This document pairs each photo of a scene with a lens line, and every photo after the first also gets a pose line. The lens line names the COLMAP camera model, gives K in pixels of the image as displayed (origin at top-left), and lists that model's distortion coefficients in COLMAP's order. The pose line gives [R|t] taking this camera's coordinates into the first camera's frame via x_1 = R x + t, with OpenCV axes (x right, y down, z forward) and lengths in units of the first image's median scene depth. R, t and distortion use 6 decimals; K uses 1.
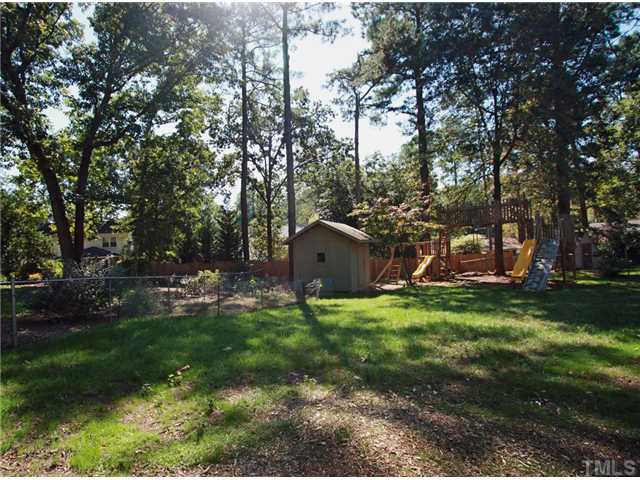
lens RADIAL K [[332.8, 0, 322.0], [0, 332.8, 241.1], [0, 0, 1]] dist [-0.006600, -0.000832]
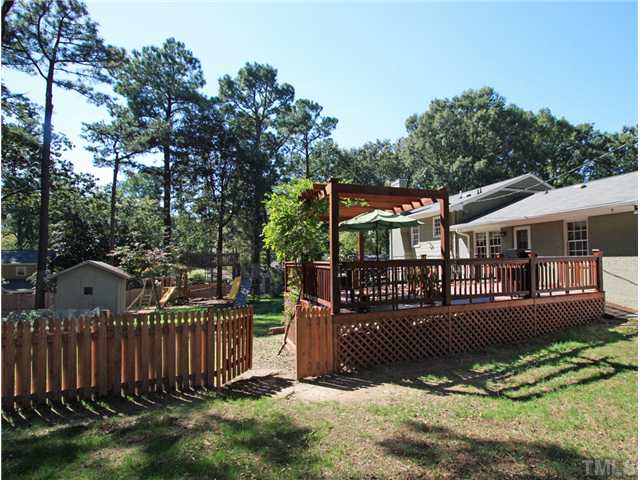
lens RADIAL K [[332.8, 0, 320.3], [0, 332.8, 241.3], [0, 0, 1]] dist [-0.006600, -0.000832]
pose [[0.692046, 0.076168, 0.717823, -0.253280], [-0.014923, 0.995714, -0.091269, -0.028235], [-0.721699, 0.052450, 0.690217, -0.388344]]
